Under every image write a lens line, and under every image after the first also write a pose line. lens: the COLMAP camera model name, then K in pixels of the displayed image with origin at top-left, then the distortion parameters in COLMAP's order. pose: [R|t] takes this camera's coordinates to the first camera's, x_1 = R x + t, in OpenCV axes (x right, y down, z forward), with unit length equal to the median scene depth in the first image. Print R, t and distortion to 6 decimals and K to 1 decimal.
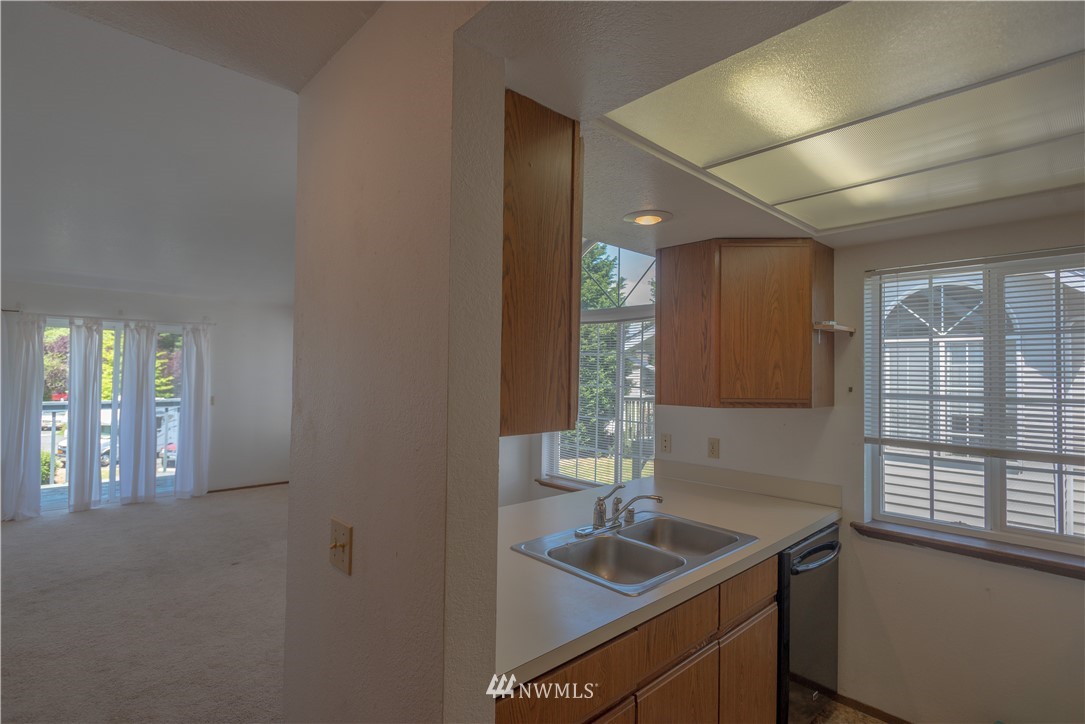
lens RADIAL K [[525.6, 0, 542.5], [0, 525.6, 362.0], [0, 0, 1]] dist [-0.000757, -0.006019]
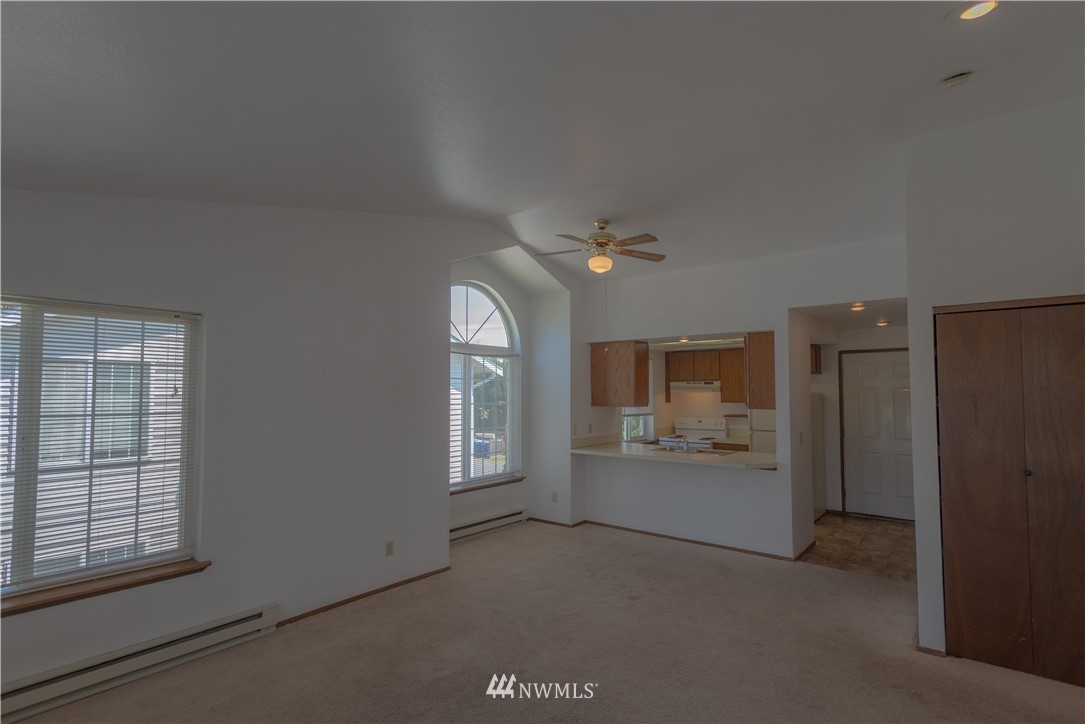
lens RADIAL K [[527.2, 0, 538.6], [0, 527.2, 369.4], [0, 0, 1]] dist [0.003162, 0.000594]
pose [[-0.115627, 0.021821, 0.993053, -0.965087], [-0.023839, 0.999410, -0.024736, -0.009257], [-0.993007, -0.026534, -0.115039, 0.791673]]
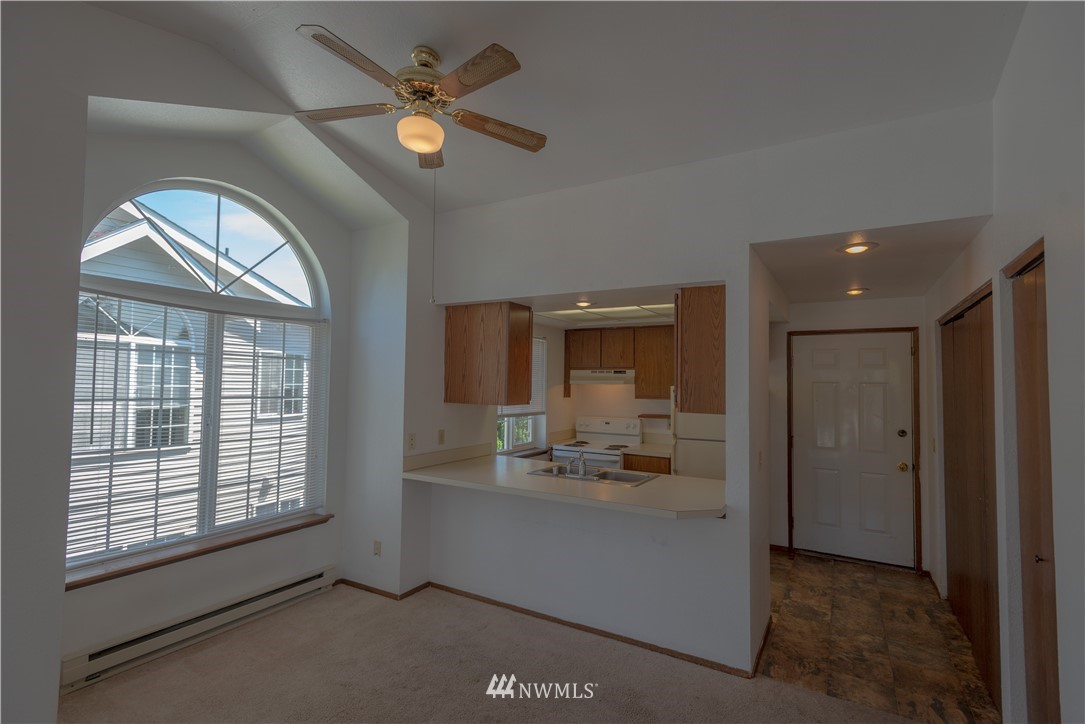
lens RADIAL K [[514.4, 0, 542.5], [0, 514.4, 362.0], [0, 0, 1]] dist [0.001906, 0.000327]
pose [[-0.270524, 0.014846, 0.962599, -0.571160], [-0.041770, 0.998758, -0.027142, -0.004138], [-0.961807, -0.047551, -0.269569, 0.606469]]
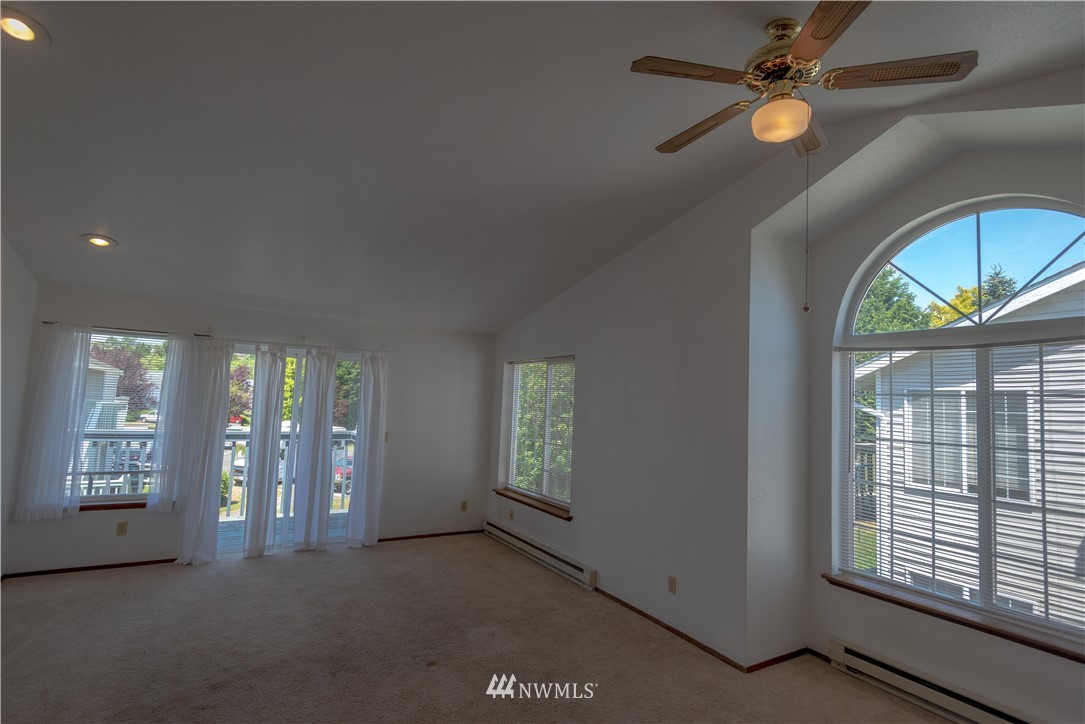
lens RADIAL K [[525.6, 0, 542.5], [0, 525.6, 362.0], [0, 0, 1]] dist [-0.000757, -0.006019]
pose [[0.975716, 0.007652, -0.218908, -0.197179], [-0.021772, 0.997828, -0.062163, -0.004605], [0.217957, 0.065420, 0.973763, 0.198841]]
